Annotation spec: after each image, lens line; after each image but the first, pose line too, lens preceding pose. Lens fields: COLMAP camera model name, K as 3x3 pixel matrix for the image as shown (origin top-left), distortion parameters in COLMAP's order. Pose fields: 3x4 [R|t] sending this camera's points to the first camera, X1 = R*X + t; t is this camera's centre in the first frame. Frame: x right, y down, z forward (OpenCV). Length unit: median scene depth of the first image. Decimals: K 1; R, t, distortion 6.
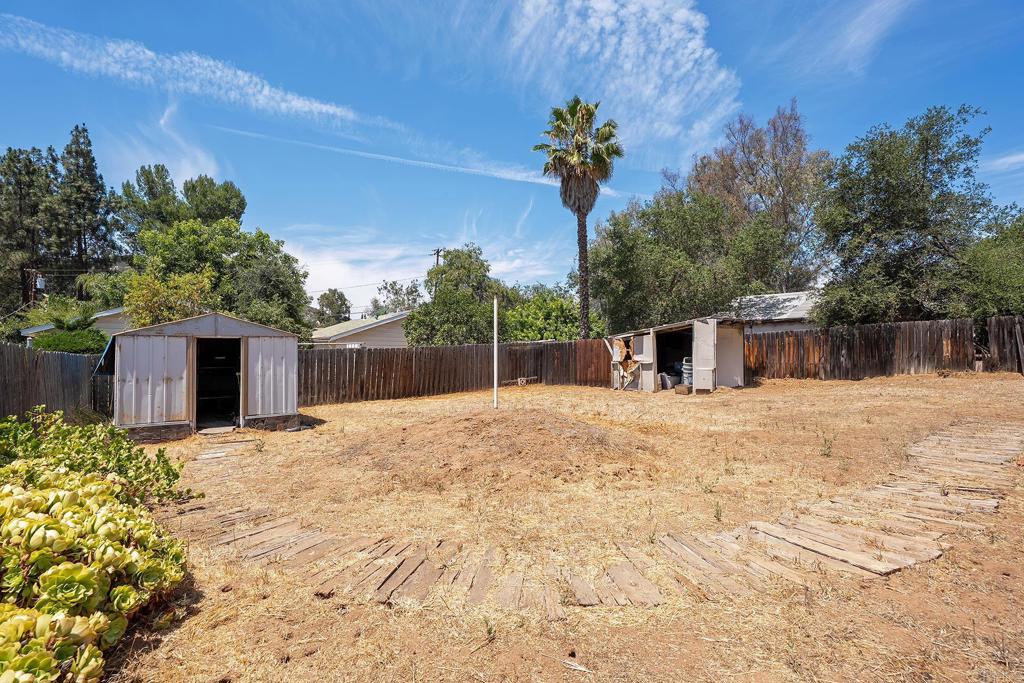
lens RADIAL K [[471.4, 0, 505.5], [0, 471.4, 354.9], [0, 0, 1]] dist [-0.001080, -0.000134]
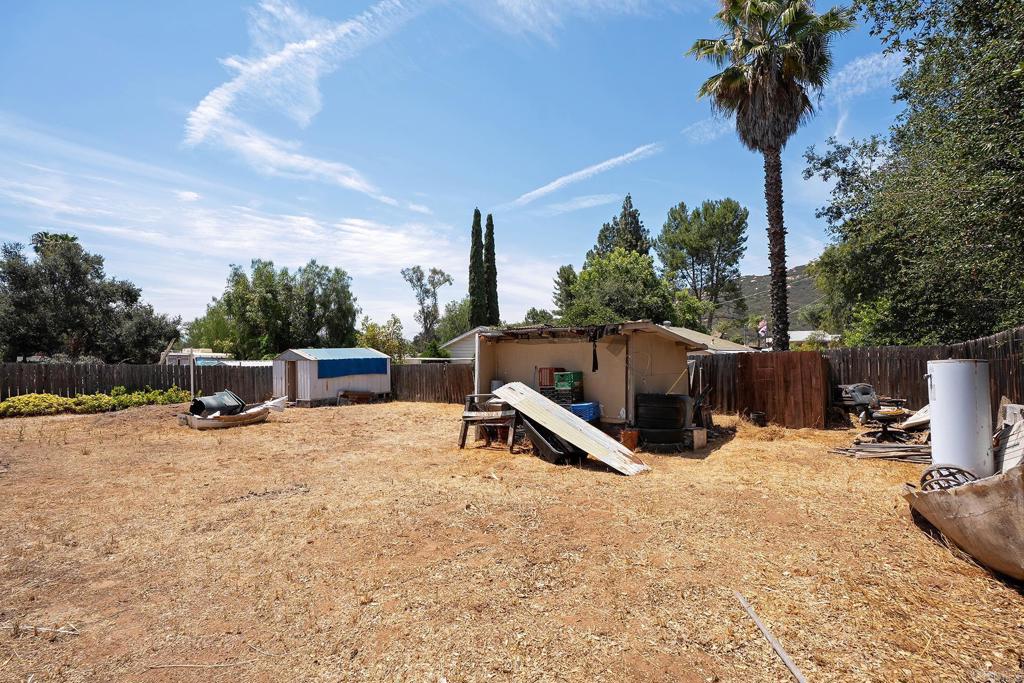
lens RADIAL K [[487.4, 0, 512.0], [0, 487.4, 341.5], [0, 0, 1]] dist [-0.001492, 0.010378]
pose [[0.265129, -0.022670, -0.963946, 0.972691], [-0.003513, 0.999694, -0.024477, -0.038531], [0.964206, 0.009876, 0.264969, 0.715675]]
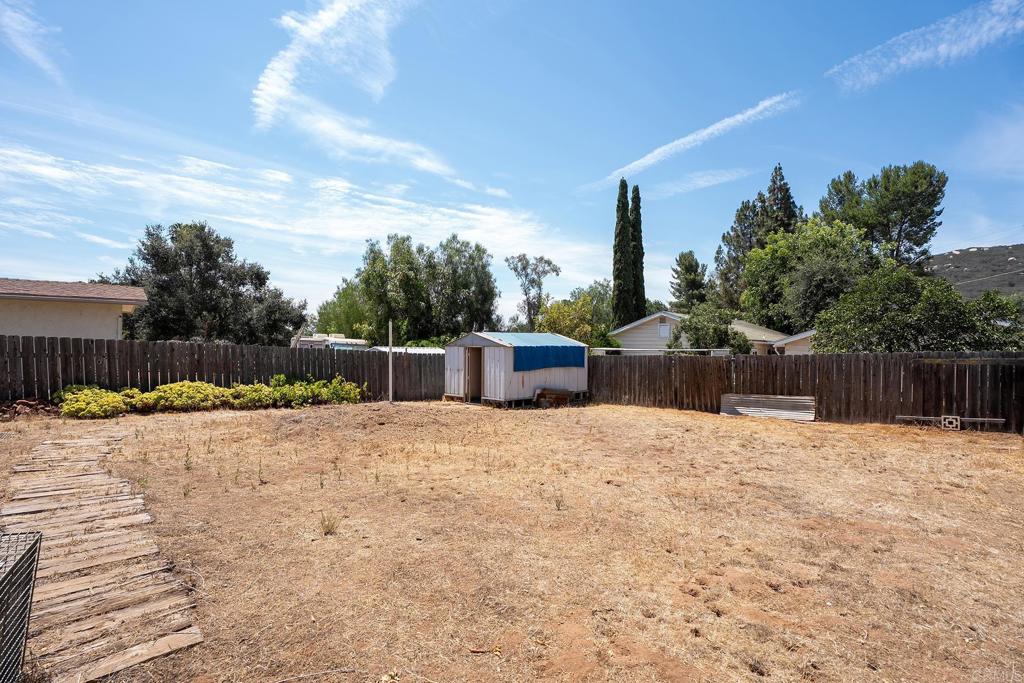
lens RADIAL K [[482.8, 0, 512.0], [0, 482.8, 341.5], [0, 0, 1]] dist [0.002876, 0.000450]
pose [[0.118035, -0.009637, -0.992963, 0.590247], [-0.023554, 0.999644, -0.012501, -0.019652], [0.992730, 0.024864, 0.117766, 0.477091]]
